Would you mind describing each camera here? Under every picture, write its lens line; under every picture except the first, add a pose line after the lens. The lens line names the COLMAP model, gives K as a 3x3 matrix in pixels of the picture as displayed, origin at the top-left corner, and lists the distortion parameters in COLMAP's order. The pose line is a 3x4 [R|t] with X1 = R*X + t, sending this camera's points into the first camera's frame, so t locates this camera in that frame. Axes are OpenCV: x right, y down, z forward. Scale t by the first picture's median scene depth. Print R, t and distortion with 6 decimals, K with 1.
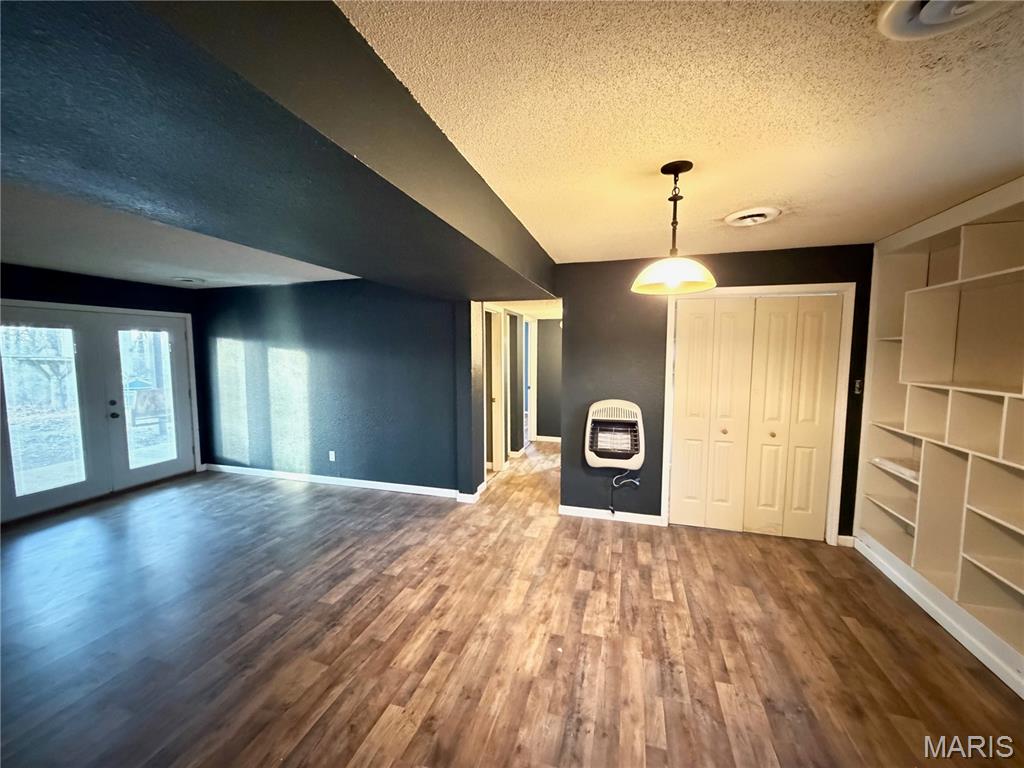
lens RADIAL K [[406.3, 0, 509.1], [0, 406.3, 383.9], [0, 0, 1]] dist [-0.000167, 0.000179]
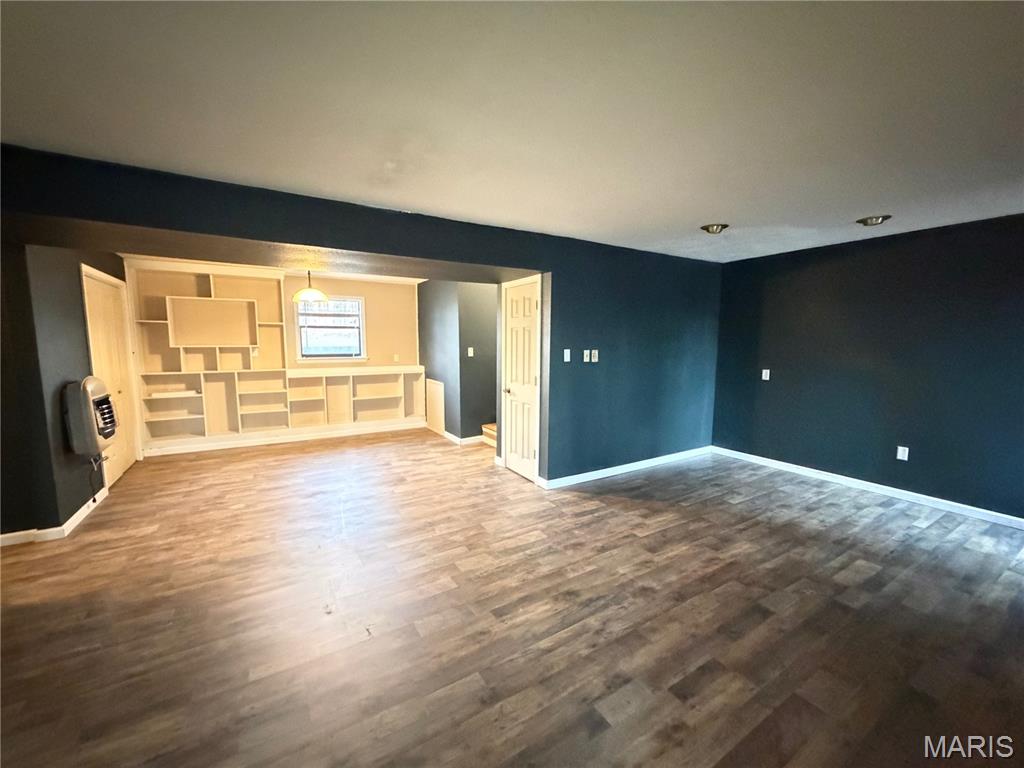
lens RADIAL K [[406.3, 0, 506.0], [0, 406.3, 381.4], [0, 0, 1]] dist [-0.000167, 0.000179]
pose [[-0.738393, -0.066901, 0.671044, -0.934729], [0.055471, 0.985670, 0.159306, -0.040990], [-0.672086, 0.154854, -0.724100, 0.913659]]
